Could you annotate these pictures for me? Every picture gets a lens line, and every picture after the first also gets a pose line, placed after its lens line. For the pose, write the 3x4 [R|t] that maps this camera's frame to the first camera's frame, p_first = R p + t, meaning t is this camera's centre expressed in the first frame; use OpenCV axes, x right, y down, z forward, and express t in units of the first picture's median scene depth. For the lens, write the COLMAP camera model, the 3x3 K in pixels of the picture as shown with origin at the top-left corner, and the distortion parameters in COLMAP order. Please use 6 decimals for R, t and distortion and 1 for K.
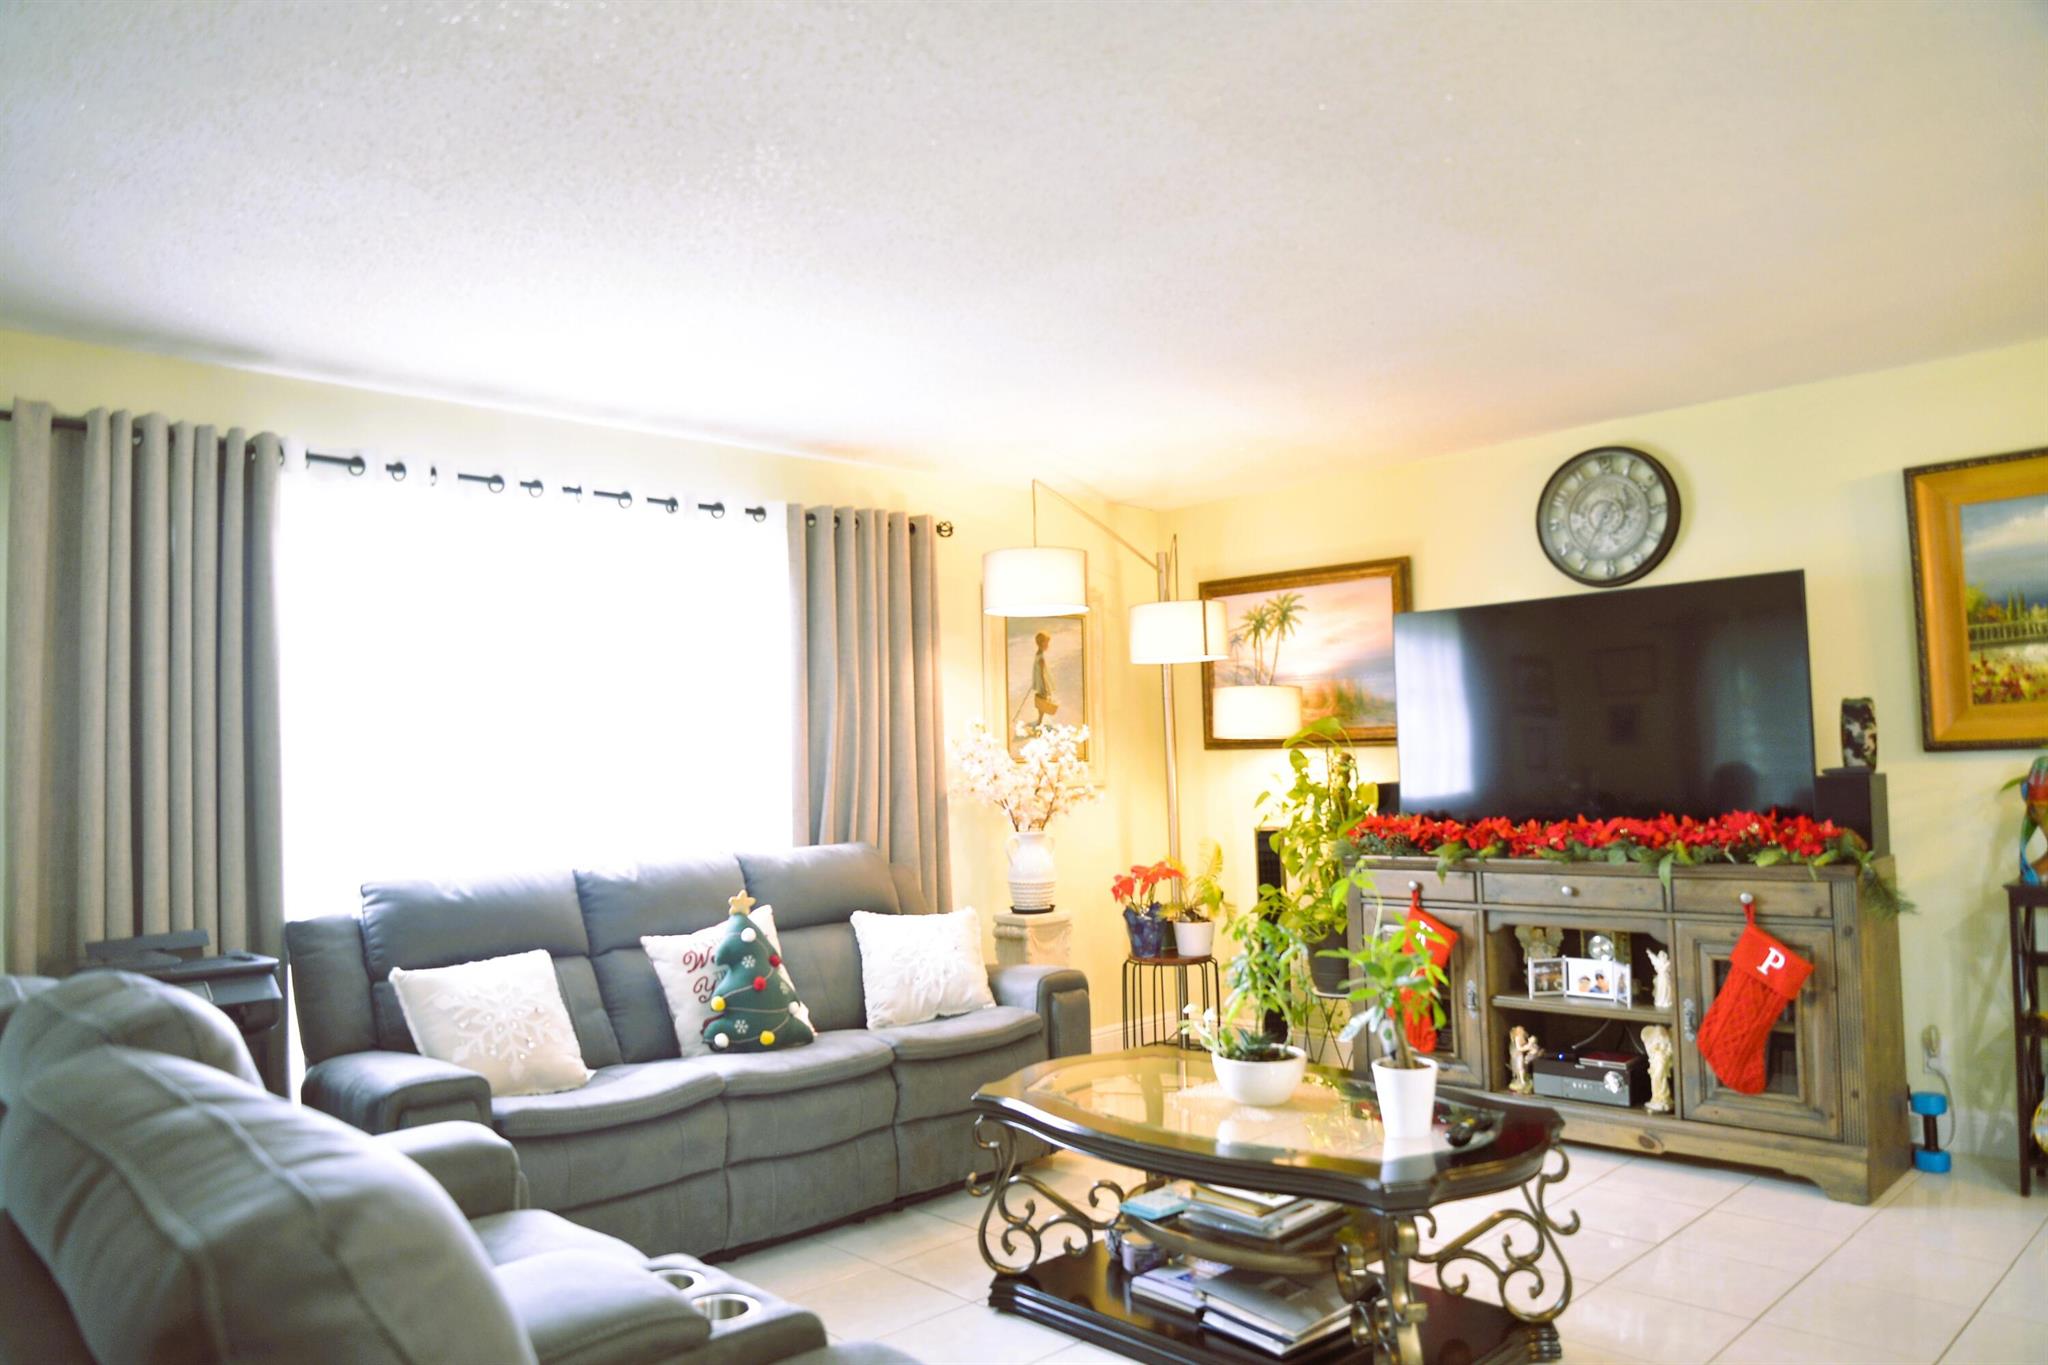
lens RADIAL K [[1399.4, 0, 1027.0], [0, 1399.4, 698.9], [0, 0, 1]] dist [-0.036229, -0.001056]
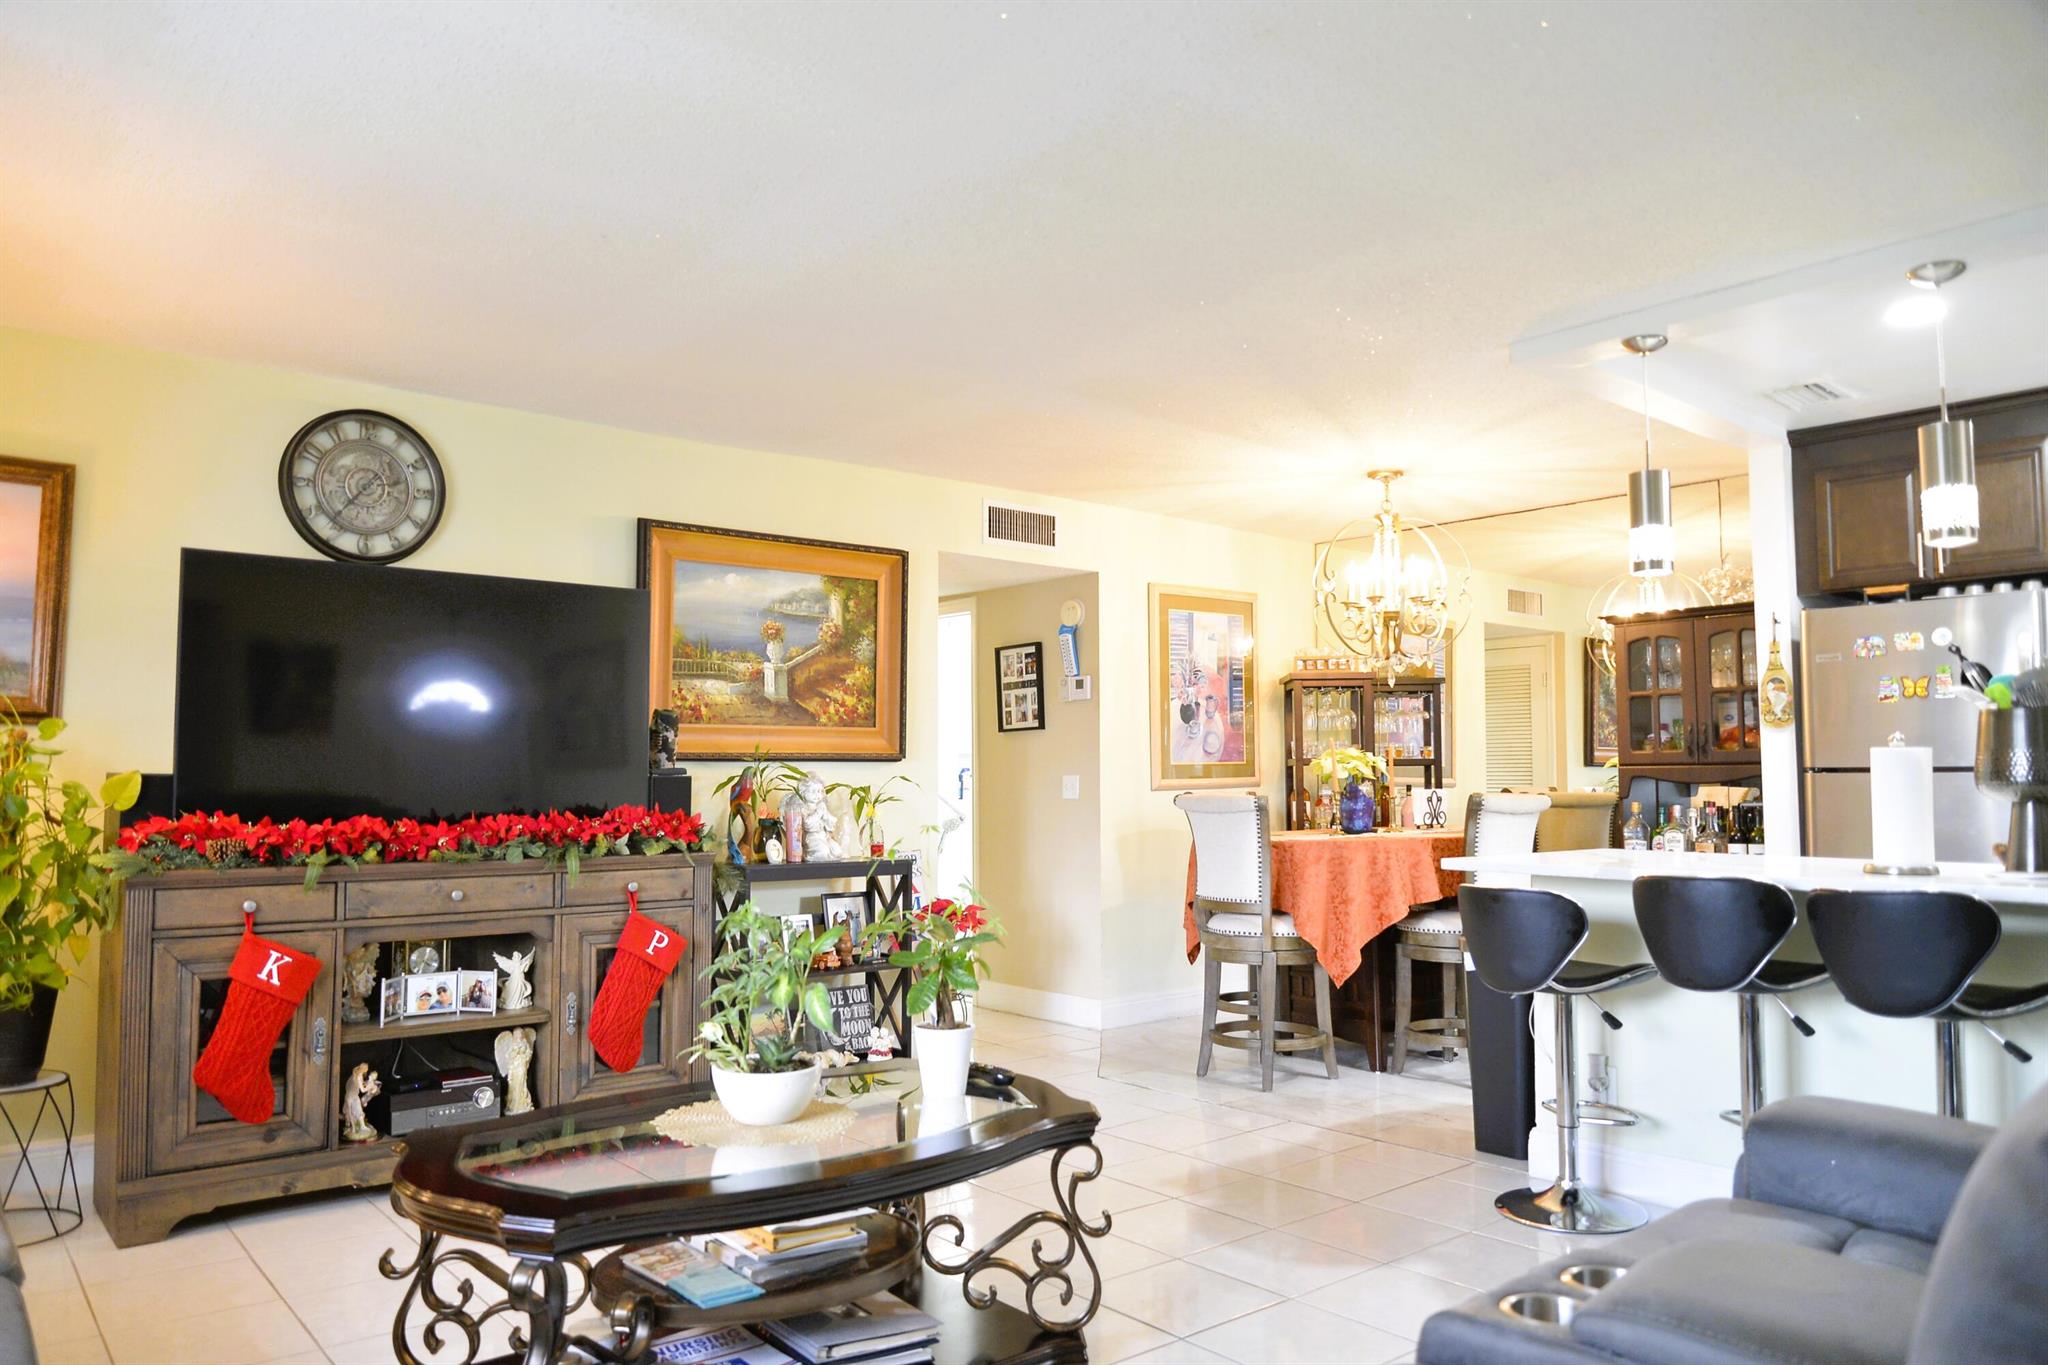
lens RADIAL K [[1399.4, 0, 1027.0], [0, 1399.4, 698.9], [0, 0, 1]] dist [-0.036229, -0.001056]
pose [[0.063165, 0.089352, 0.993995, -0.511358], [-0.051025, 0.994971, -0.086197, 0.071665], [-0.996698, -0.045274, 0.067406, 0.589679]]
